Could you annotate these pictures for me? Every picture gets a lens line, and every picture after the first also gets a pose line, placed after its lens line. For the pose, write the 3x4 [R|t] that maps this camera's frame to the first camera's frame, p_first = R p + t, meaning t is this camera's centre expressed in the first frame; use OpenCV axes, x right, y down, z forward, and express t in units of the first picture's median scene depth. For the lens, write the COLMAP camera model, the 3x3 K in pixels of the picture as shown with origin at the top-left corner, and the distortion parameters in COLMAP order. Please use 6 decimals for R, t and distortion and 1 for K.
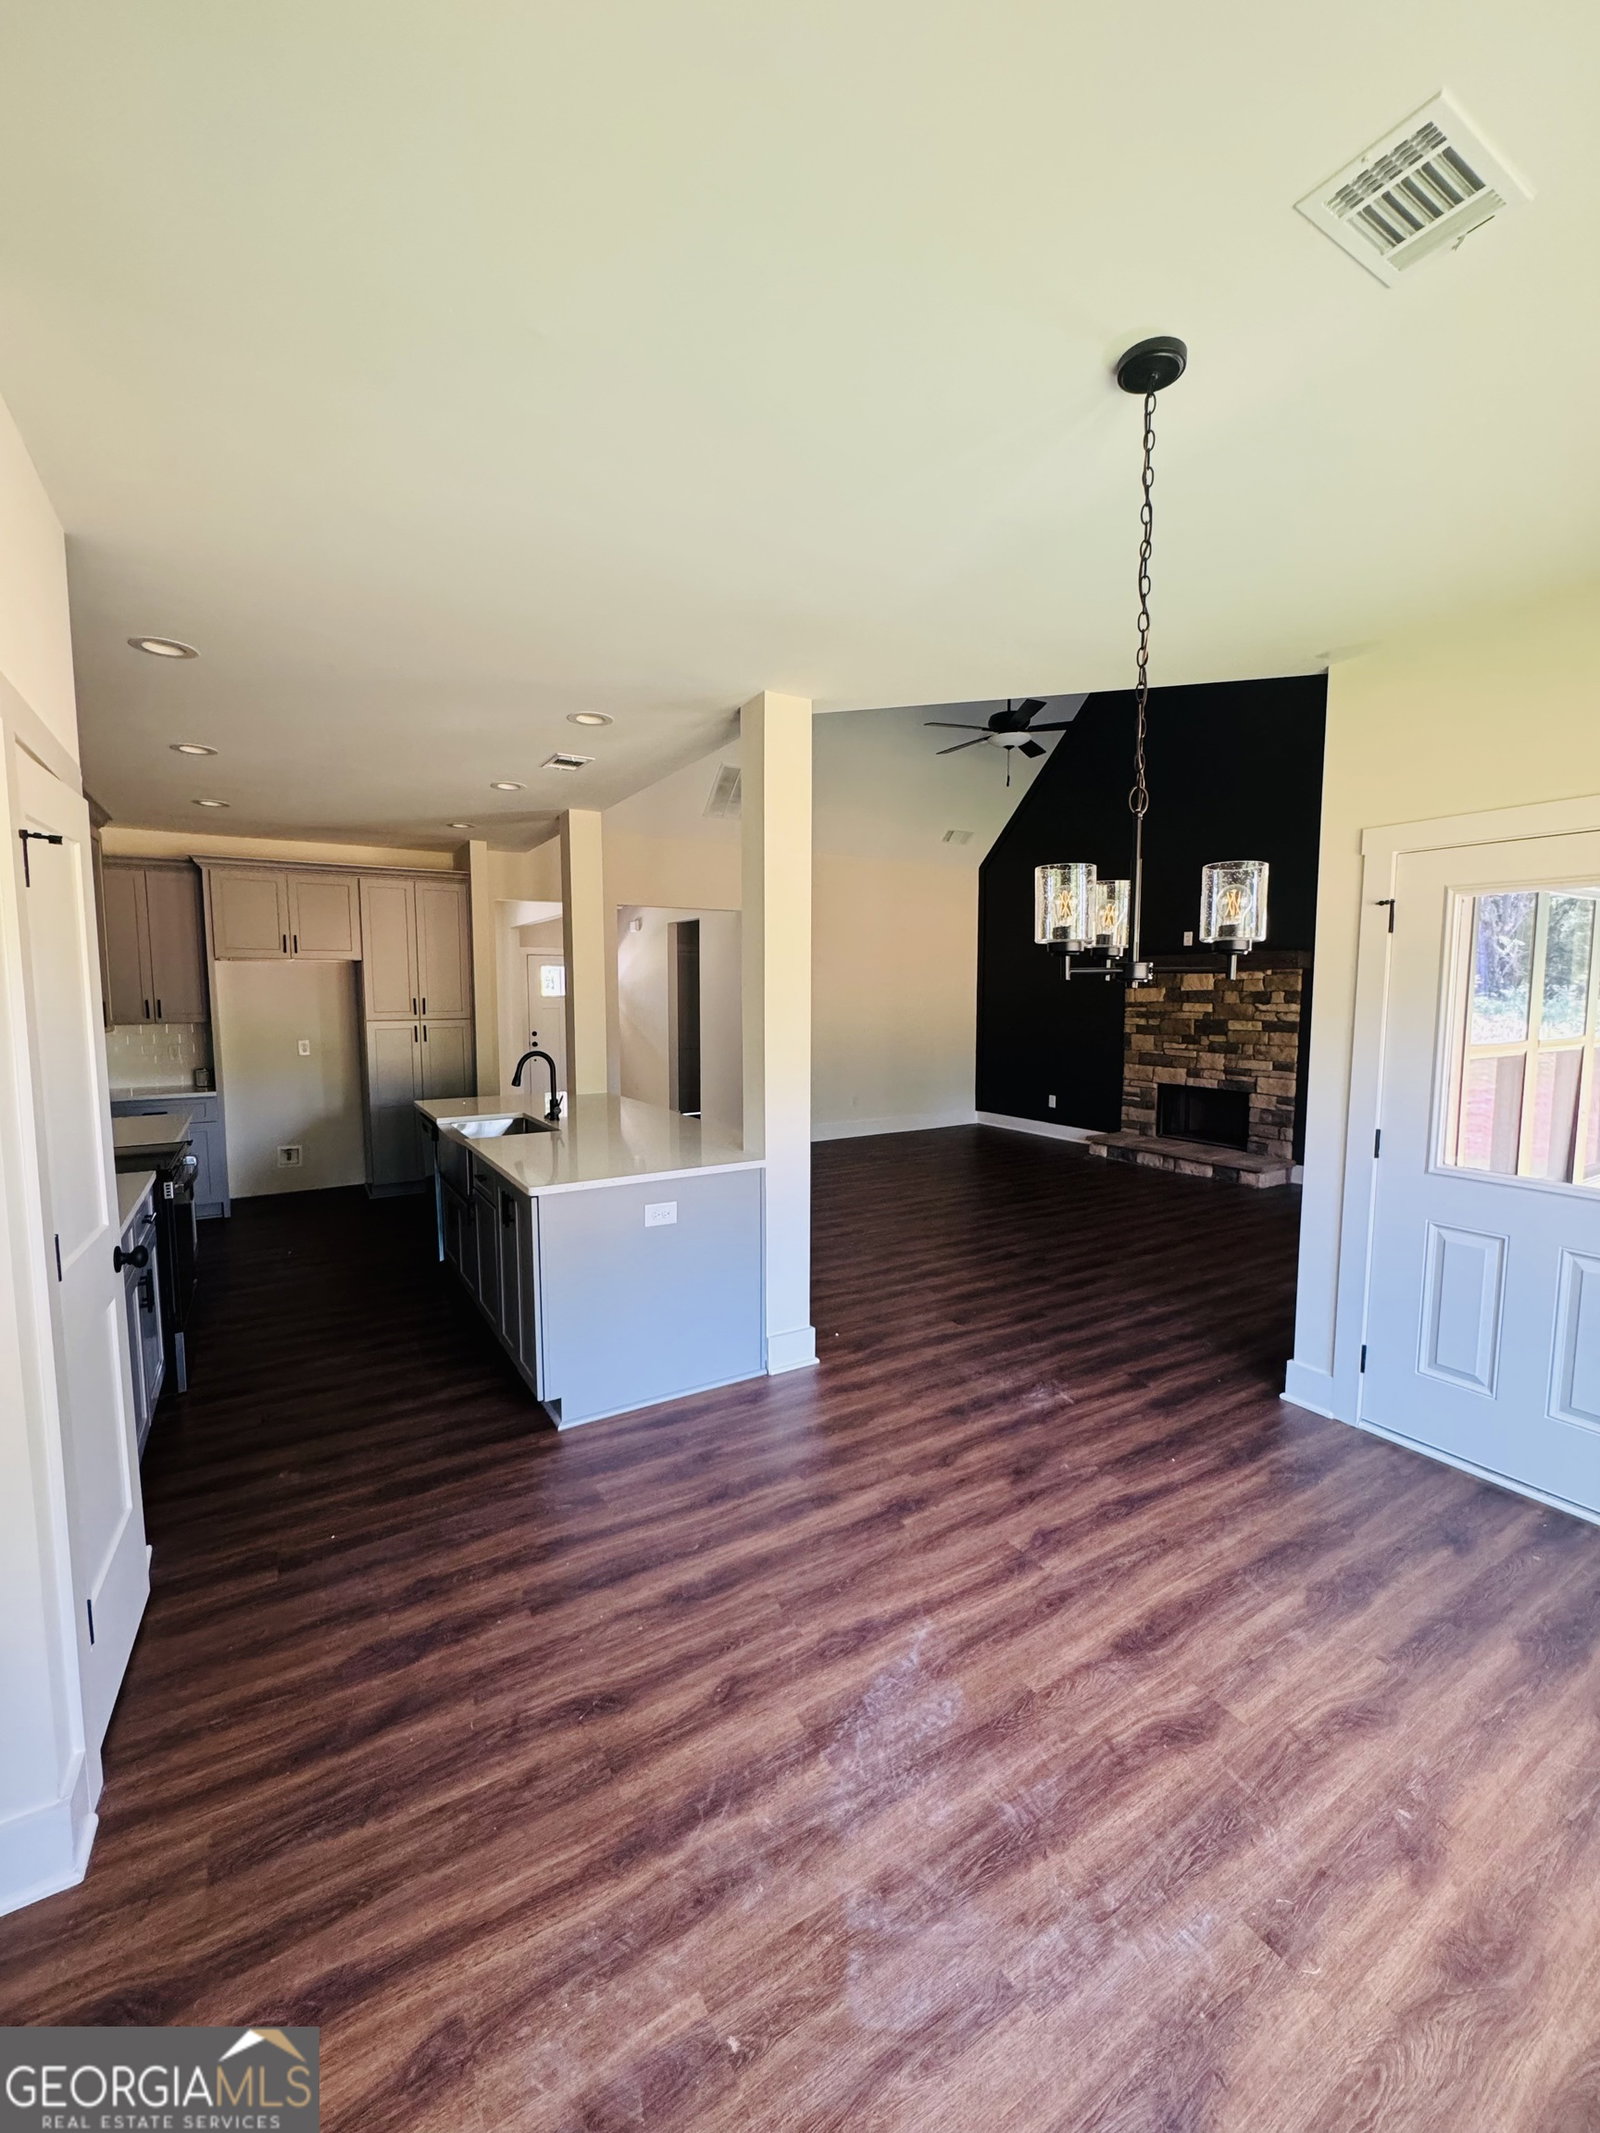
lens RADIAL K [[852.7, 0, 800.0], [0, 852.7, 1066.5], [0, 0, 1]] dist [-0.000029, -0.000125]
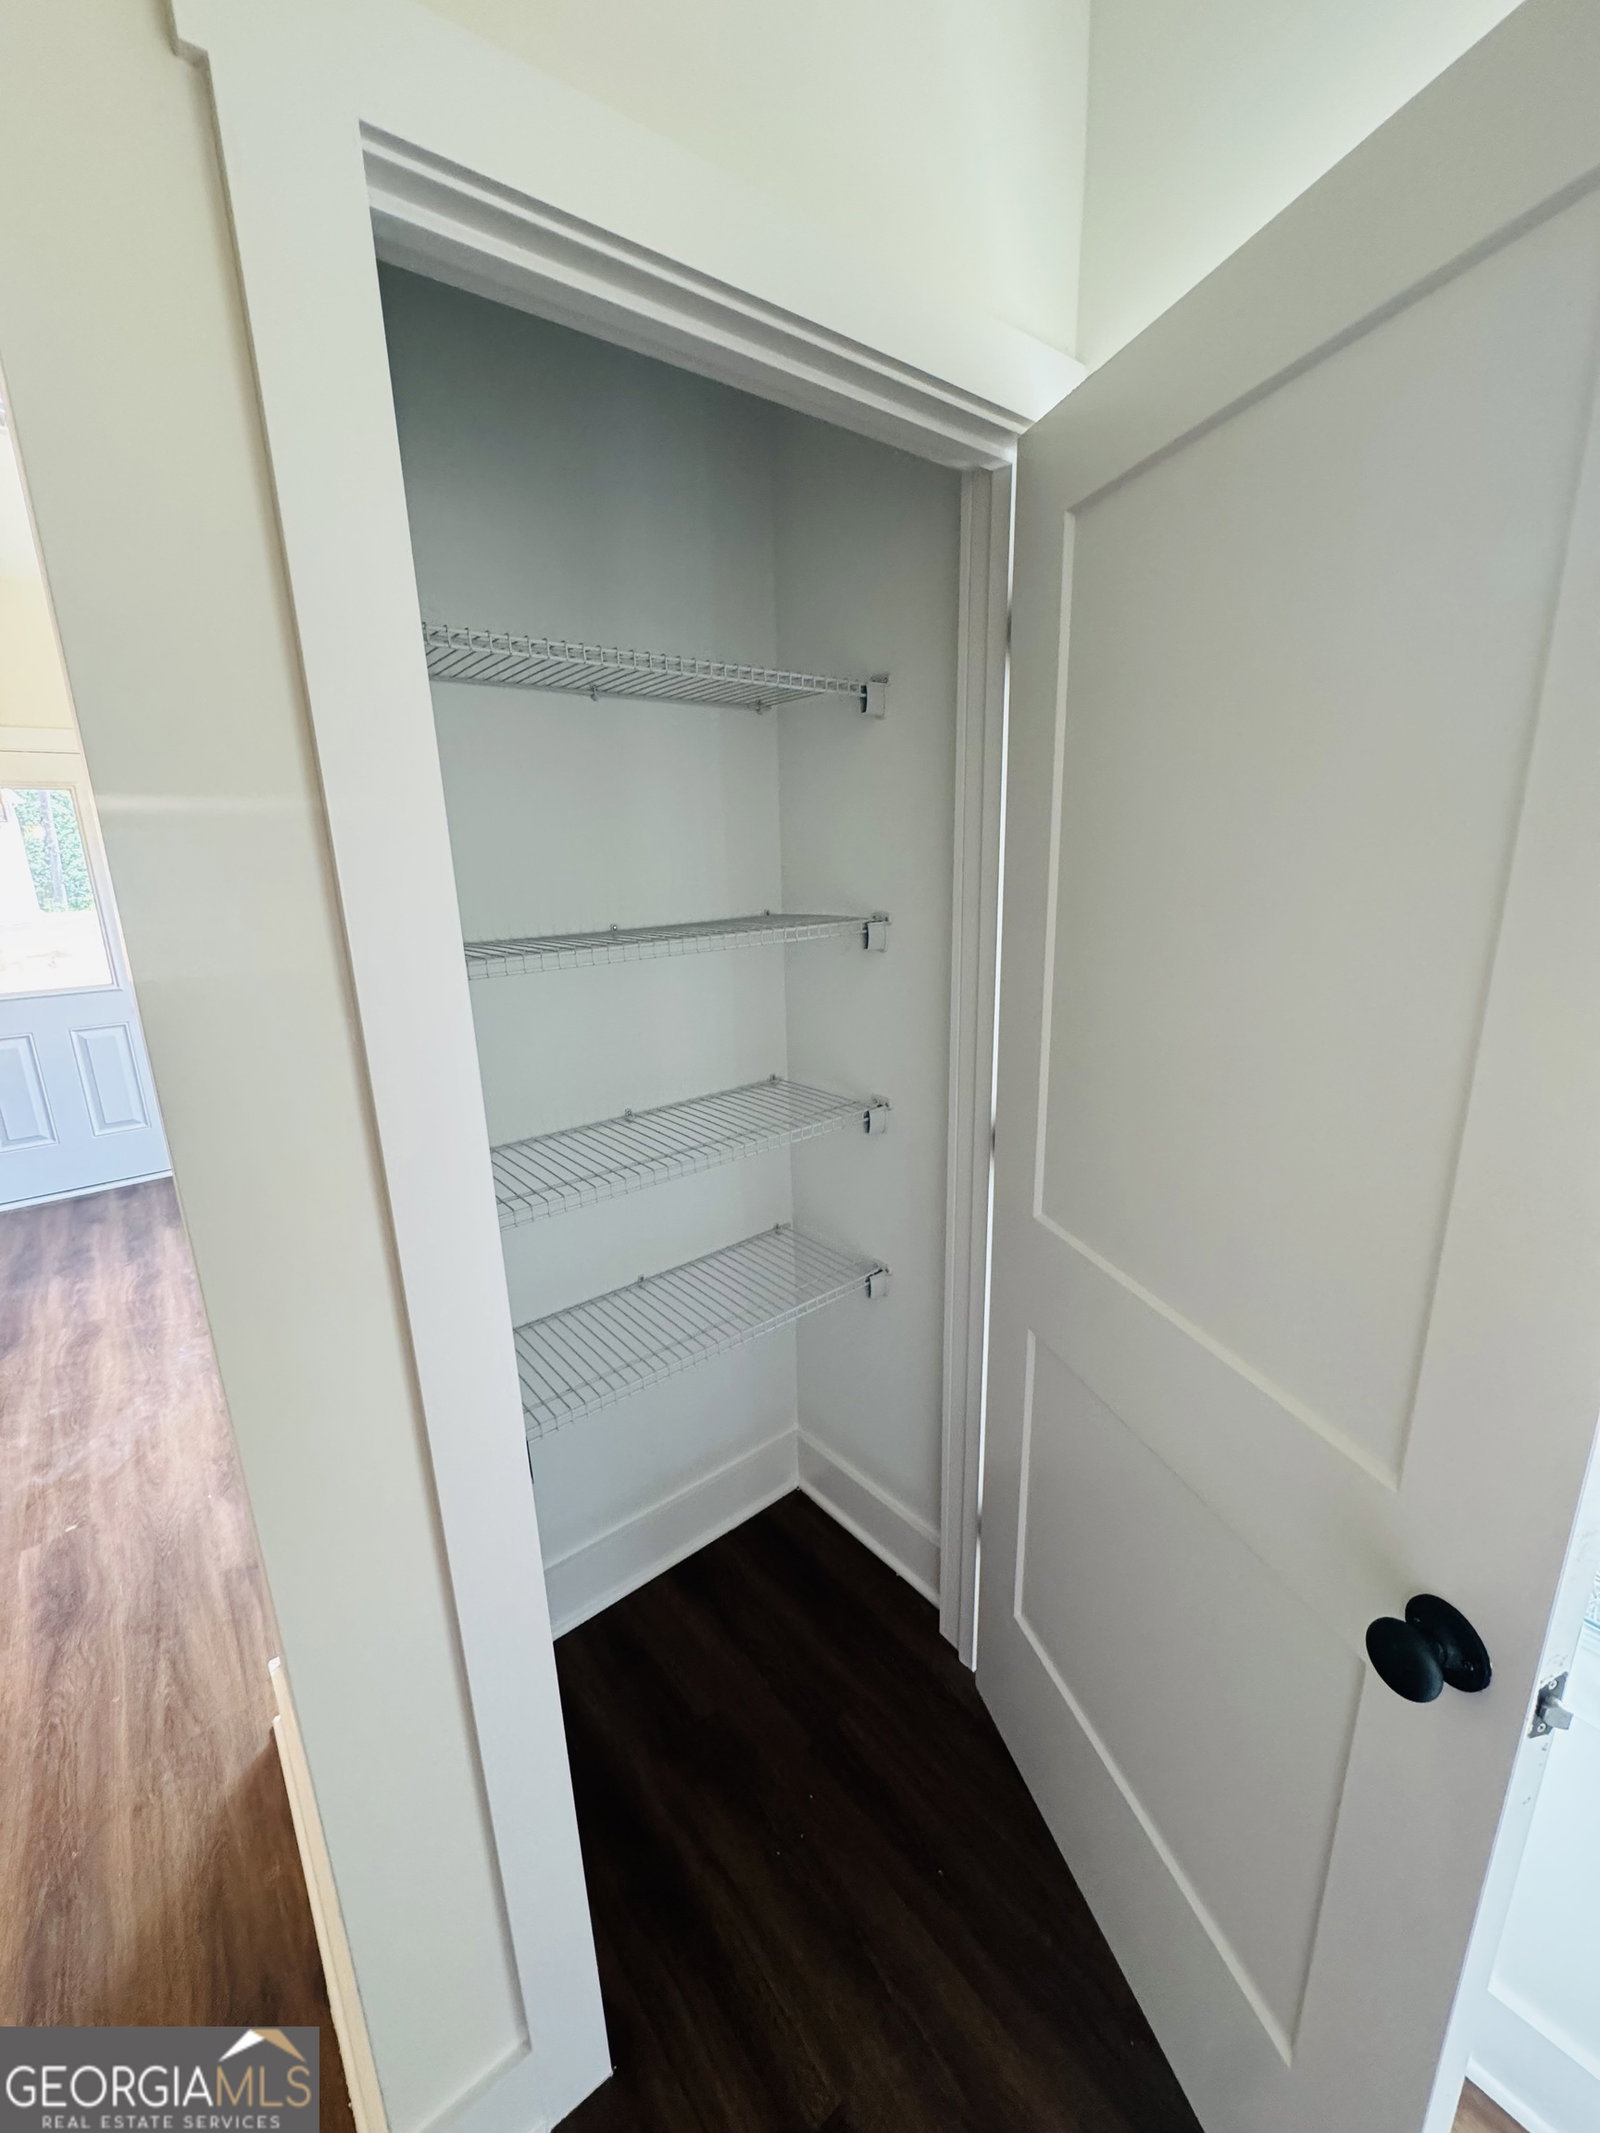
lens RADIAL K [[852.7, 0, 800.0], [0, 852.7, 1066.5], [0, 0, 1]] dist [-0.000029, -0.000125]
pose [[-0.124068, -0.247227, 0.960982, -1.055700], [0.116618, 0.958120, 0.261547, 0.038508], [-0.985397, 0.144518, -0.090041, -0.222046]]
